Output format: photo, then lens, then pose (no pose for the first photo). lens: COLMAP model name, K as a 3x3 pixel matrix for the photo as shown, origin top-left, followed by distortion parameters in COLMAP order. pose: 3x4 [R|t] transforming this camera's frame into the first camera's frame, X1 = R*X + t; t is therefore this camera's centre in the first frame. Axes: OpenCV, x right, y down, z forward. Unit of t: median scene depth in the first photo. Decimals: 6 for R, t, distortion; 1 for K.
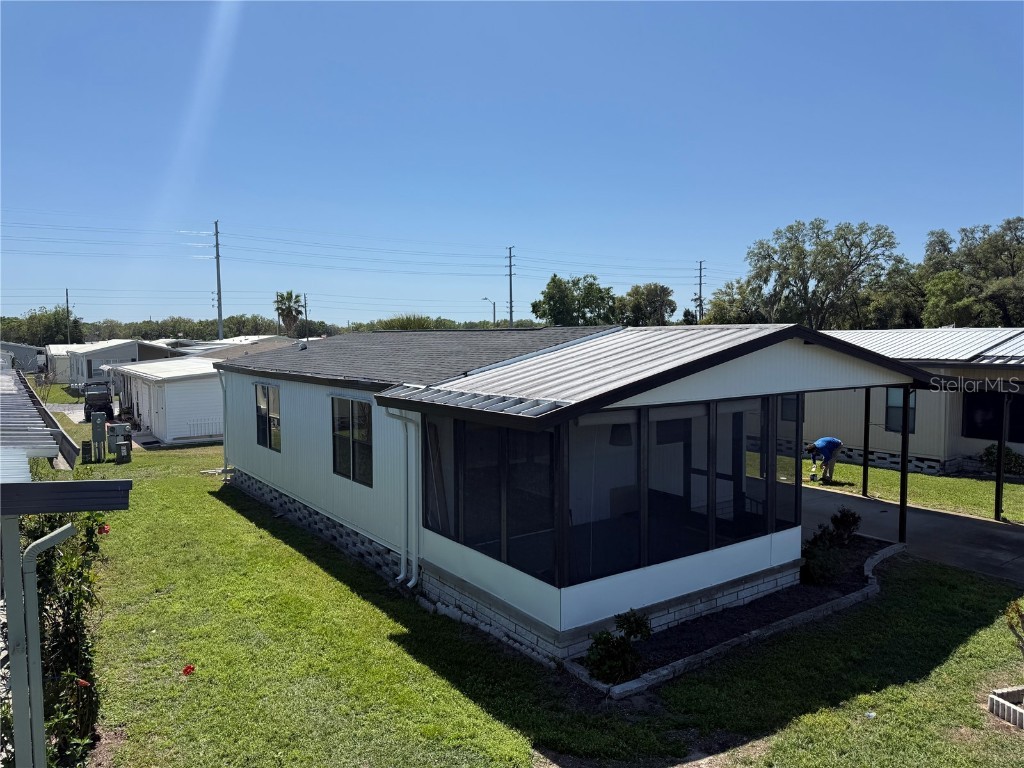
lens RADIAL K [[702.0, 0, 512.0], [0, 702.0, 384.0], [0, 0, 1]] dist [0.146530, -0.188301]
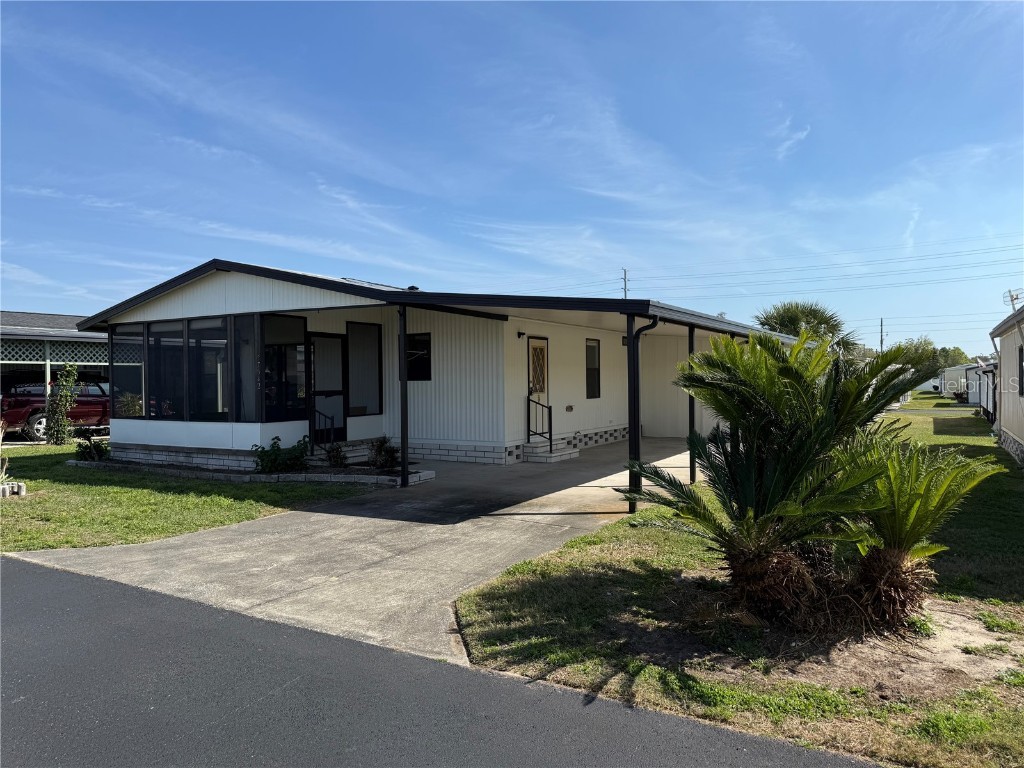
lens RADIAL K [[729.9, 0, 512.0], [0, 729.9, 384.0], [0, 0, 1]] dist [0.073528, -0.193937]
pose [[0.415785, 0.006309, -0.909441, 0.892756], [-0.056813, 0.998203, -0.019049, 0.068642], [0.907687, 0.059588, 0.415396, 0.454788]]
